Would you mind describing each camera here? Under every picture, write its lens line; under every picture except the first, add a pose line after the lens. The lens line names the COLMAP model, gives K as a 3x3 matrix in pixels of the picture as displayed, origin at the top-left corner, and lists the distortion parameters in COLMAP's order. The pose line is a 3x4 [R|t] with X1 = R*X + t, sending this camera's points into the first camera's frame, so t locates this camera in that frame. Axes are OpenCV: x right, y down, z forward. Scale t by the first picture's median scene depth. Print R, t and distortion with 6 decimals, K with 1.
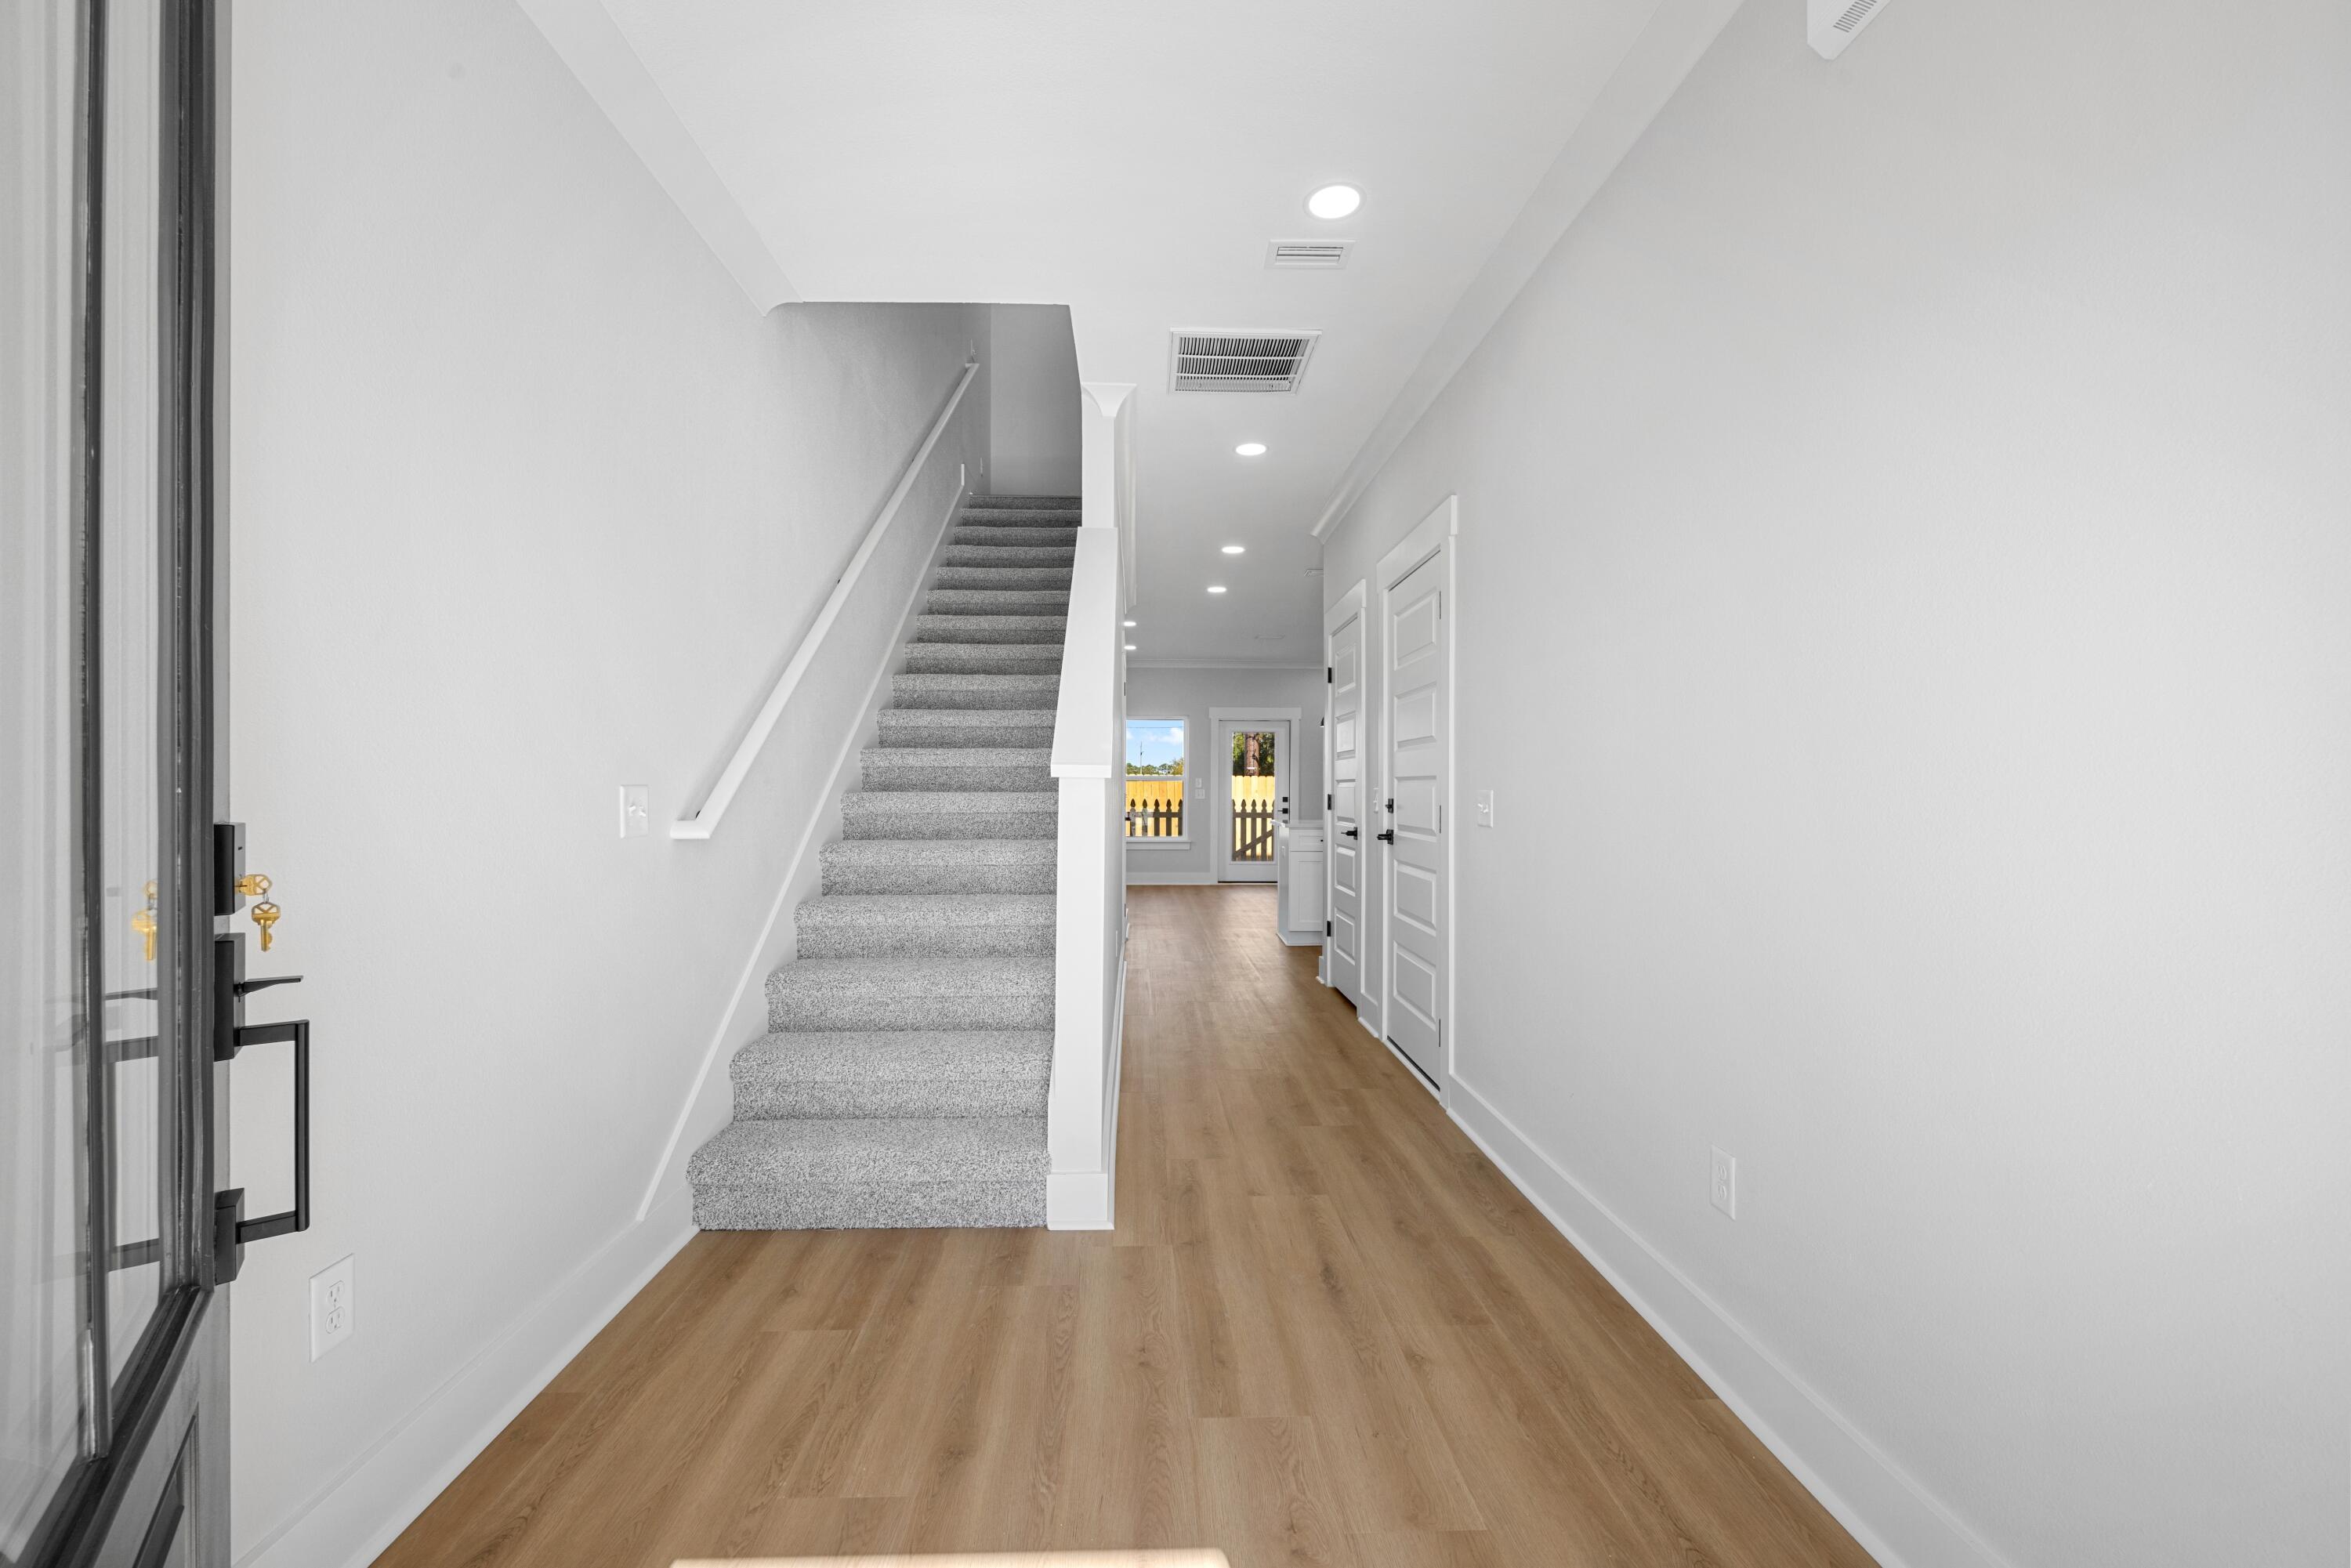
lens RADIAL K [[857.0, 0, 1159.6], [0, 857.0, 789.5], [0, 0, 1]] dist [-0.012757, -0.000037]
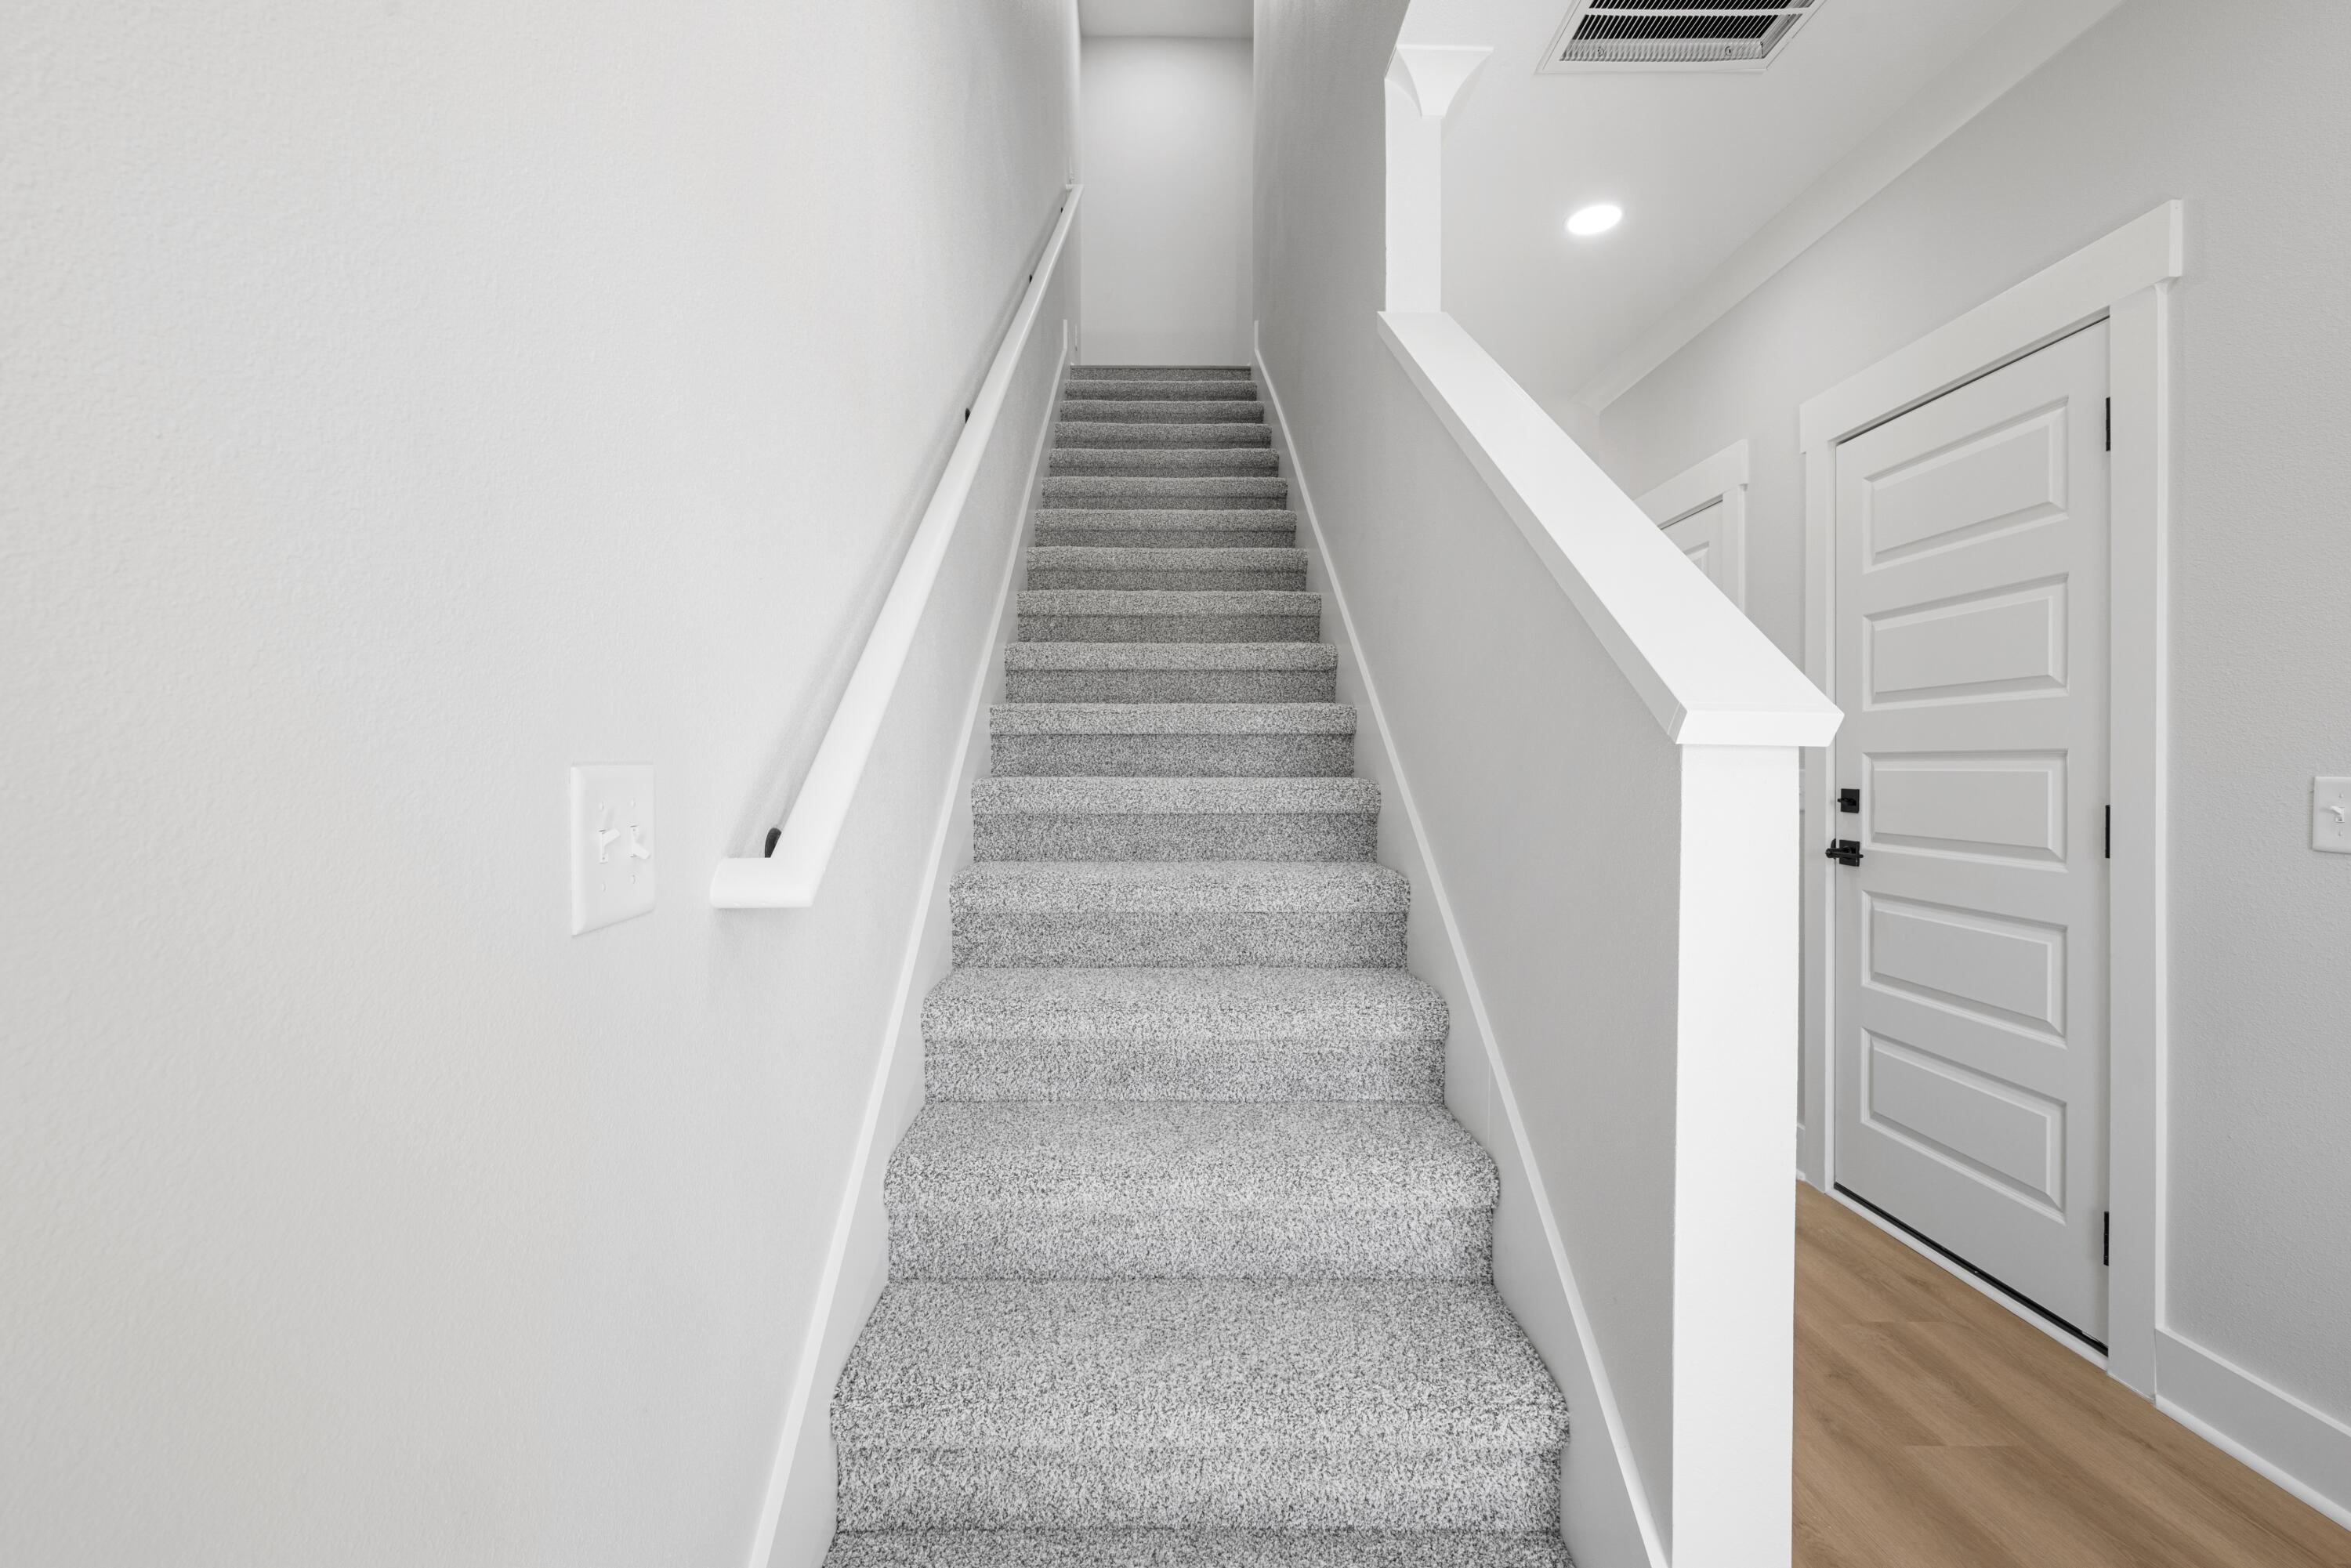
lens RADIAL K [[954.3, 0, 1132.7], [0, 954.3, 771.0], [0, 0, 1]] dist [-0.003721, -0.000365]
pose [[0.998194, 0.002084, -0.060037, -0.259754], [-0.001918, 0.999994, 0.002823, -0.003165], [0.060042, -0.002702, 0.998192, 0.425504]]
